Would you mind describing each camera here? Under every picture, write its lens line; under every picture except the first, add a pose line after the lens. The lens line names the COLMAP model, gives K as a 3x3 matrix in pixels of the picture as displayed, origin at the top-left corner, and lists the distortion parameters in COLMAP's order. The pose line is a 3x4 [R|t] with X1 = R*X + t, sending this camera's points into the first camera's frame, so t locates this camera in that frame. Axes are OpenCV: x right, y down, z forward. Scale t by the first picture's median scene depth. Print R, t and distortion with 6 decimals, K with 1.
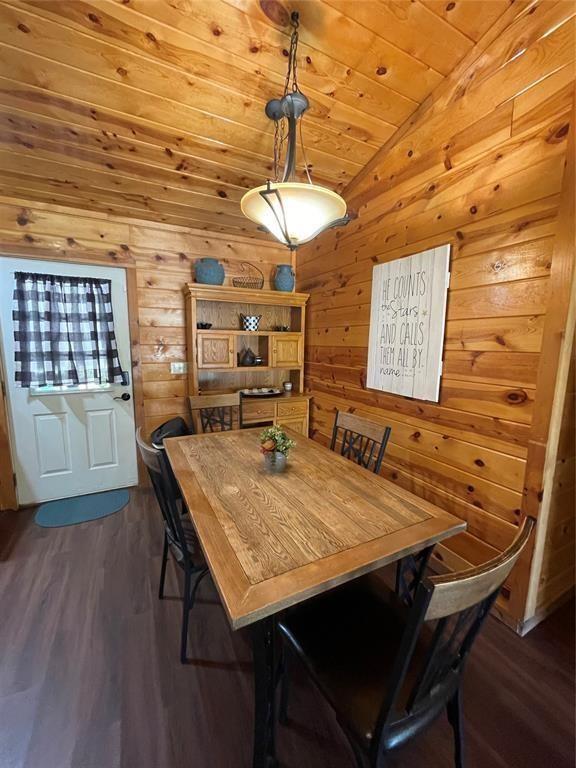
lens RADIAL K [[310.7, 0, 291.4], [0, 310.7, 385.0], [0, 0, 1]] dist [-0.002228, 0.000244]
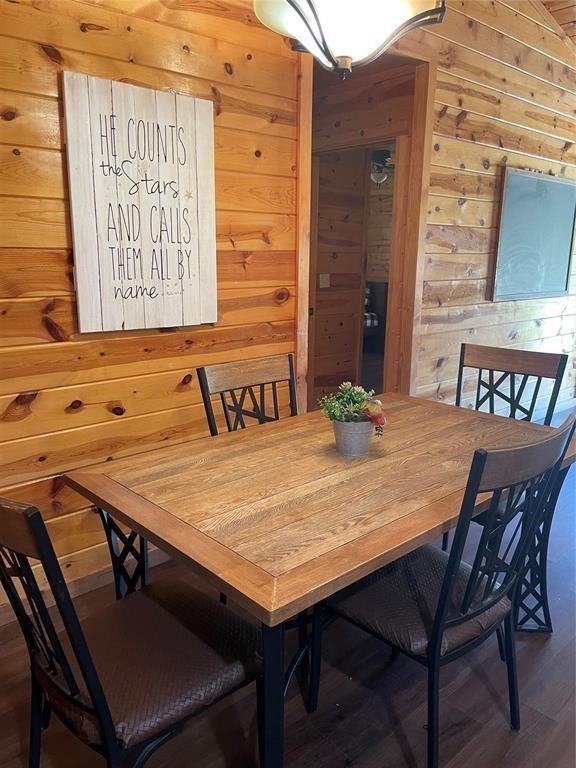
lens RADIAL K [[592.4, 0, 283.9], [0, 592.4, 390.2], [0, 0, 1]] dist [0.026278, -0.035134]
pose [[-0.252101, -0.242425, 0.936843, -0.741518], [0.118335, 0.953124, 0.278482, -0.130692], [-0.960438, 0.181067, -0.211597, 0.924869]]
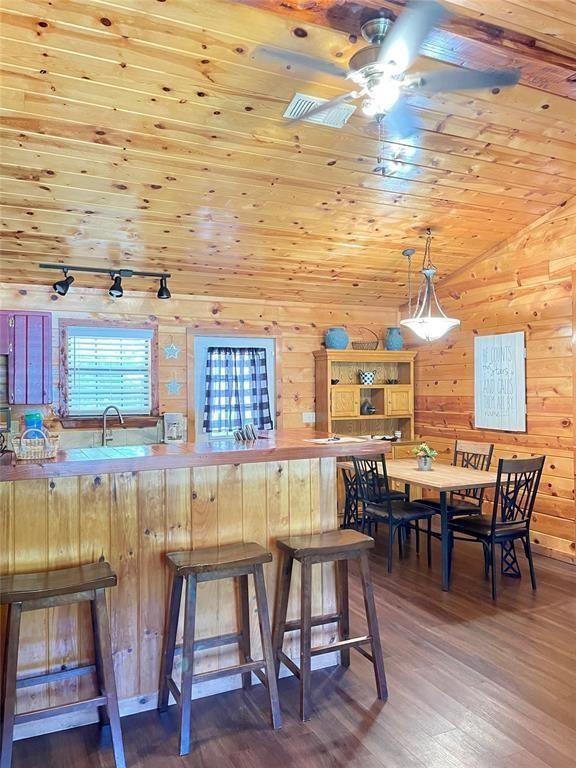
lens RADIAL K [[592.4, 0, 281.9], [0, 592.4, 384.5], [0, 0, 1]] dist [0.026278, -0.035134]
pose [[0.998602, -0.022160, -0.047983, -0.438785], [0.014835, 0.988883, -0.147954, 0.186483], [0.050729, 0.147036, 0.987829, -1.512845]]
